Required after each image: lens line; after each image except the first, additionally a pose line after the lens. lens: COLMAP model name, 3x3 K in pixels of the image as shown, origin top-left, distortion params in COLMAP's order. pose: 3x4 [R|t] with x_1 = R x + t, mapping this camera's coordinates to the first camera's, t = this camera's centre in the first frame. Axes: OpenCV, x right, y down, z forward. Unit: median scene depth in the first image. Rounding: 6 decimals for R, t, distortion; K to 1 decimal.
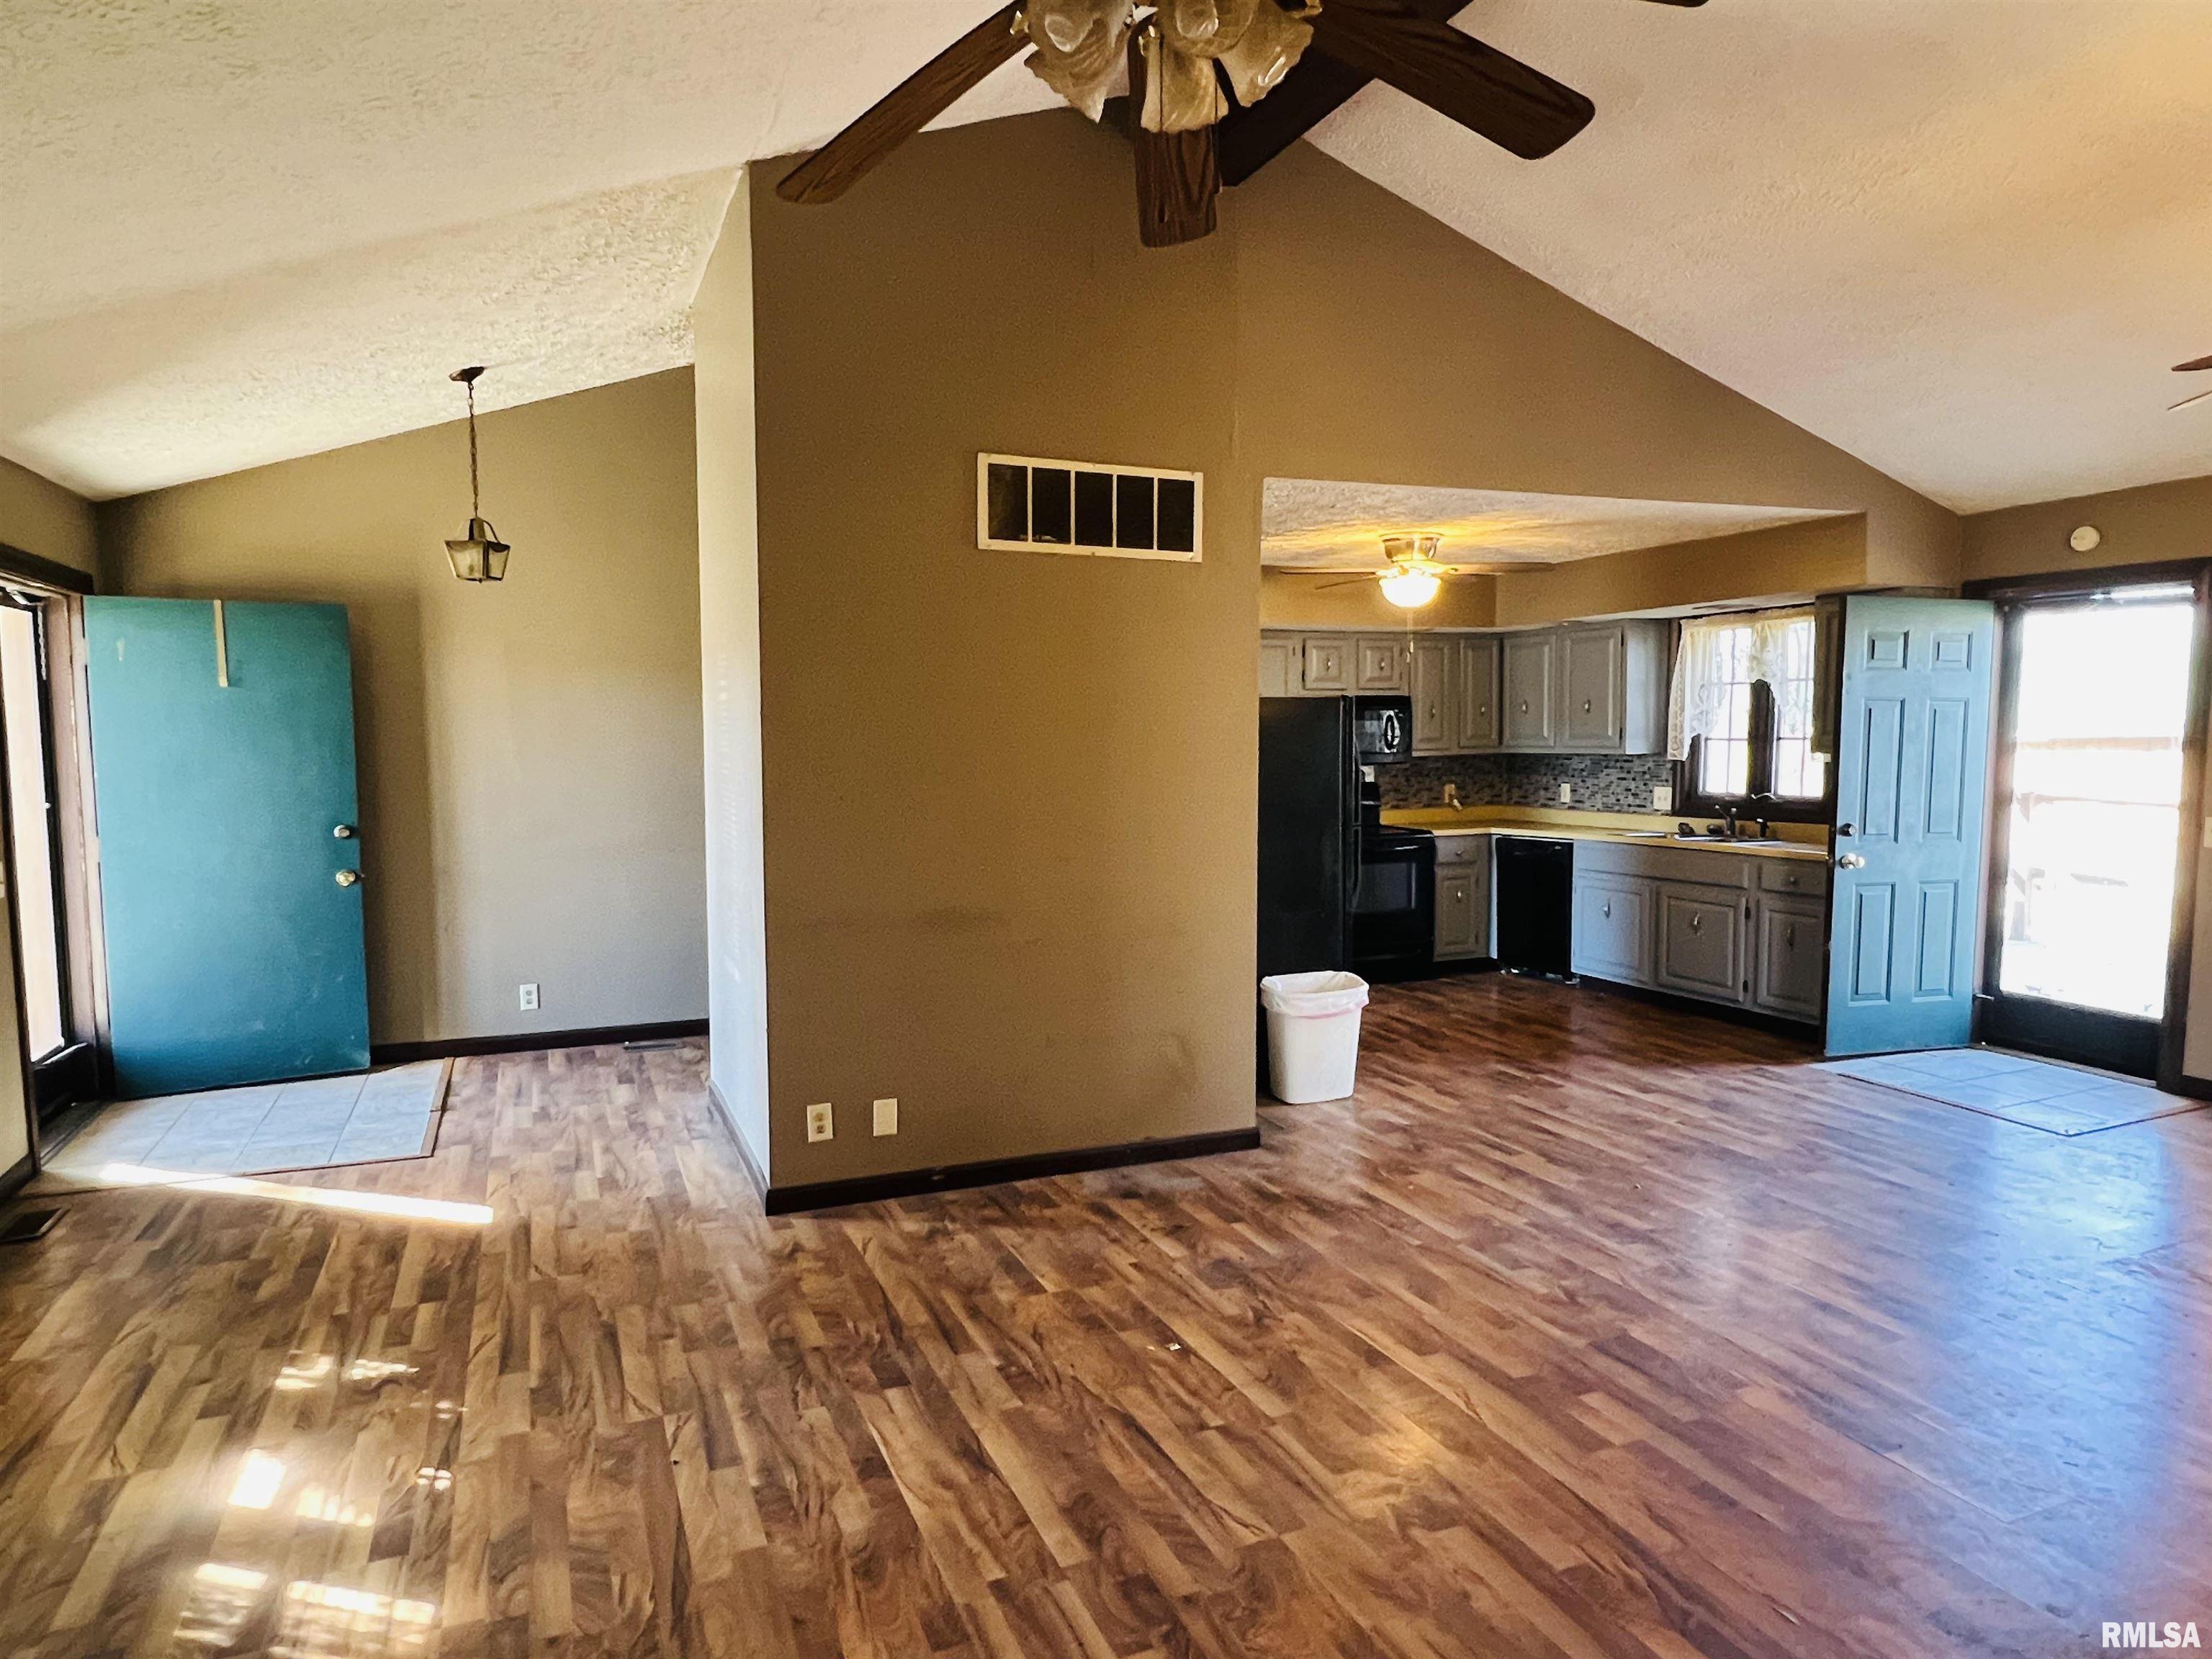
lens RADIAL K [[1356.3, 0, 1056.9], [0, 1356.3, 822.2], [0, 0, 1]] dist [-0.002357, 0.001210]
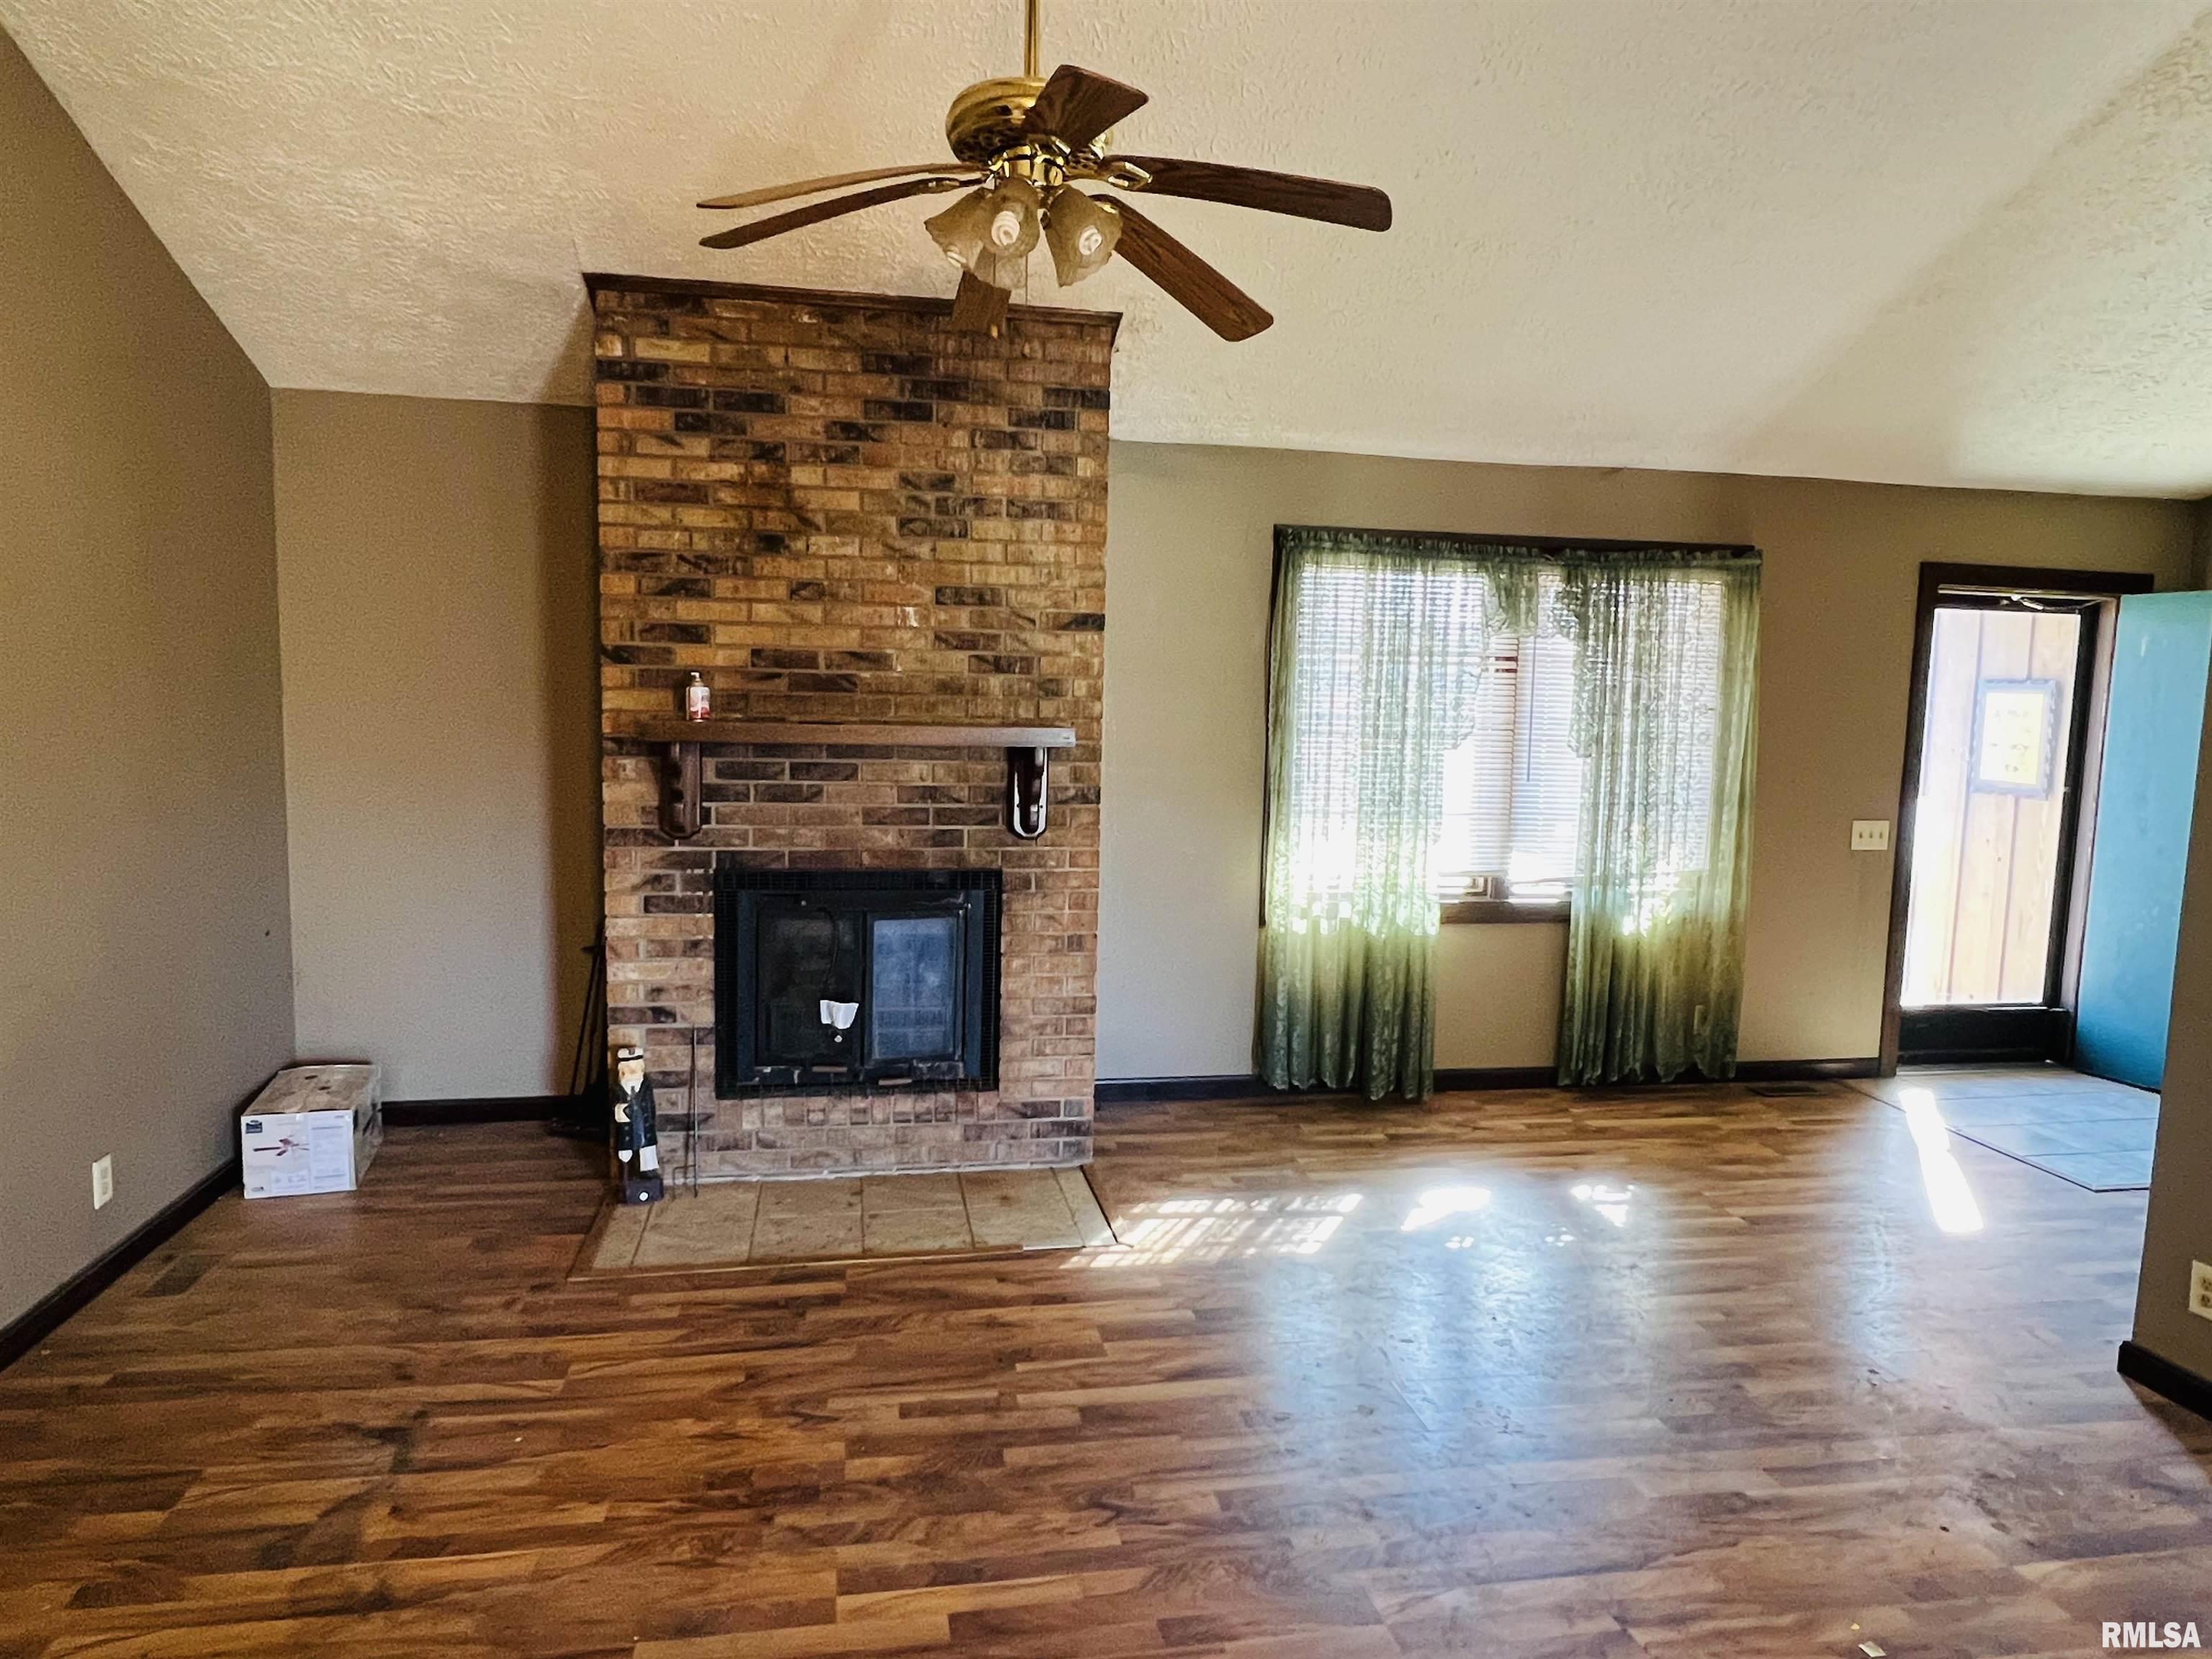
lens RADIAL K [[1356.3, 0, 1108.2], [0, 1356.3, 832.4], [0, 0, 1]] dist [-0.002357, 0.001210]
pose [[-0.201972, 0.097093, -0.974567, 0.468673], [-0.100382, 0.987781, 0.119212, -0.029898], [0.974233, 0.121906, -0.189758, 0.435672]]
